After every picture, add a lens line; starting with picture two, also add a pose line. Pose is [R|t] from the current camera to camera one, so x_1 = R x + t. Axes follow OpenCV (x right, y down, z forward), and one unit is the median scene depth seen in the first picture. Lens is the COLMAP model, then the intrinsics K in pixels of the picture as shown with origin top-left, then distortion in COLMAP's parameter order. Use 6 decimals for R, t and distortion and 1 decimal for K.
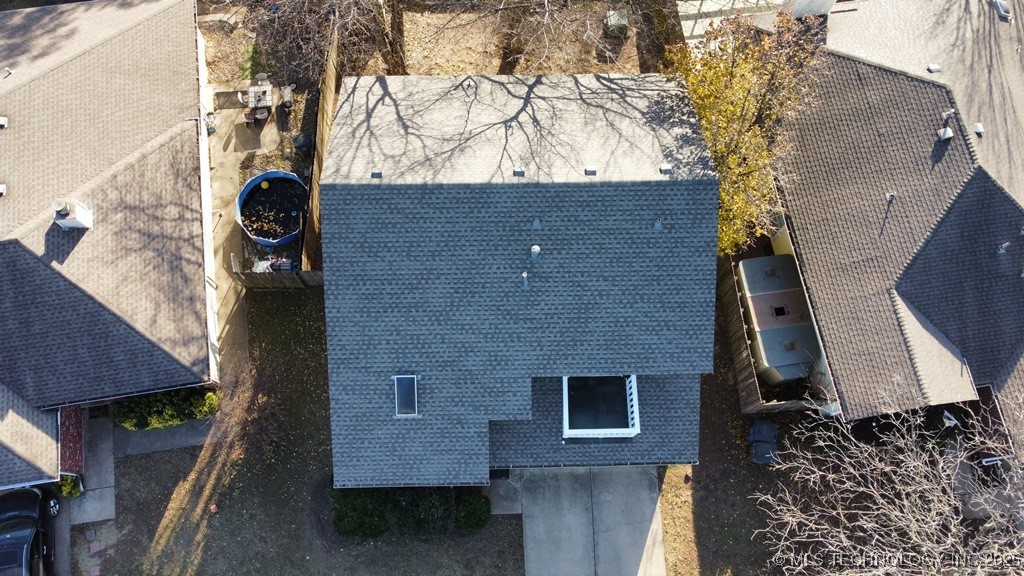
lens RADIAL K [[779.0, 0, 508.8], [0, 779.0, 284.7], [0, 0, 1]] dist [-0.001657, -0.001949]
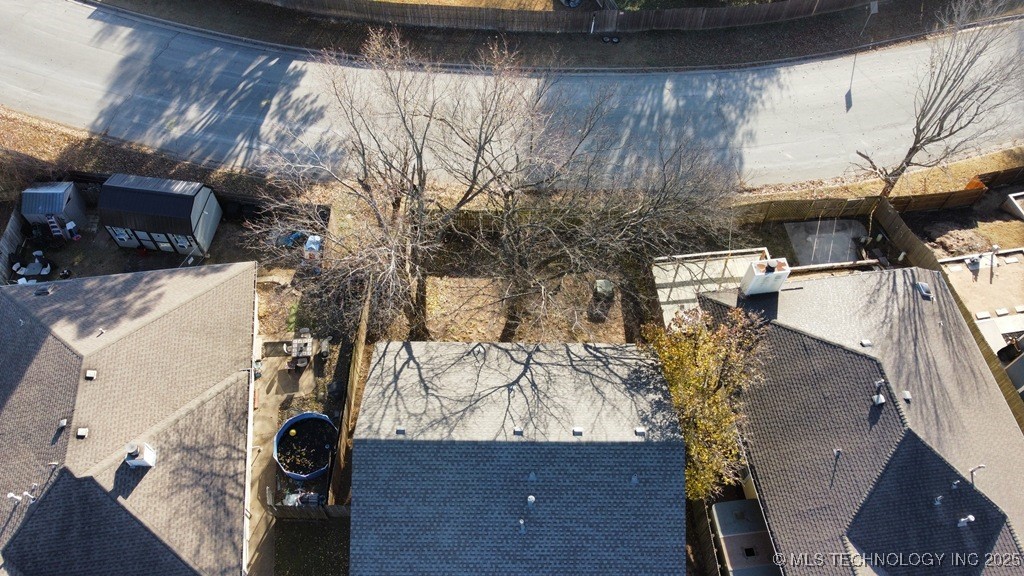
lens RADIAL K [[778.7, 0, 508.6], [0, 778.7, 286.5], [0, 0, 1]] dist [-0.002172, -0.001446]
pose [[0.999765, 0.018688, -0.011028, 0.006140], [-0.020841, 0.968487, -0.248191, -0.055554], [0.006042, 0.248363, 0.968648, -0.200141]]
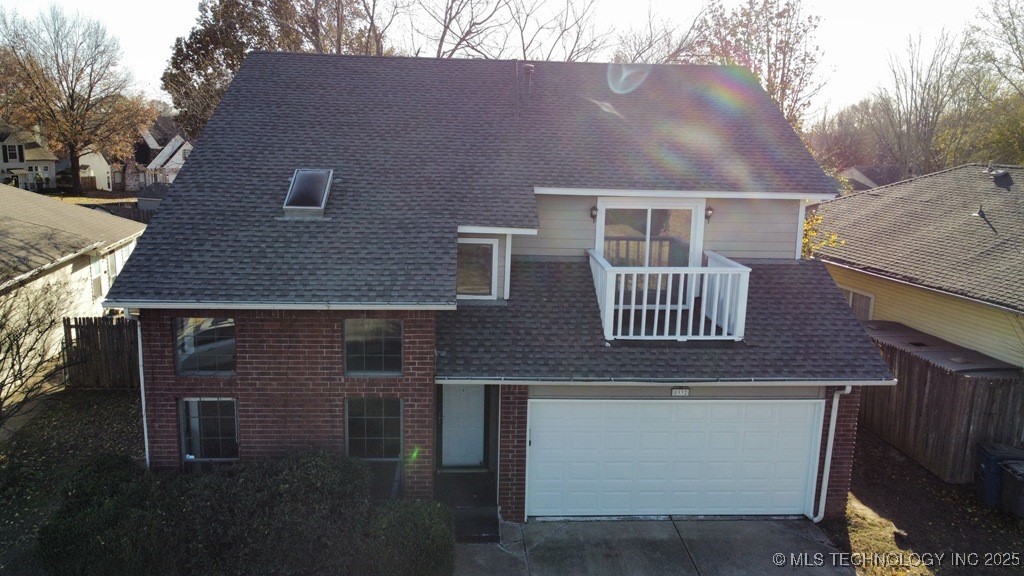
lens RADIAL K [[780.2, 0, 509.8], [0, 780.2, 285.6], [0, 0, 1]] dist [-0.007382, 0.000006]
pose [[0.999056, -0.001492, 0.043421, -0.012690], [0.038792, 0.480678, -0.876039, 0.603621], [-0.019564, 0.876896, 0.480282, 0.721149]]
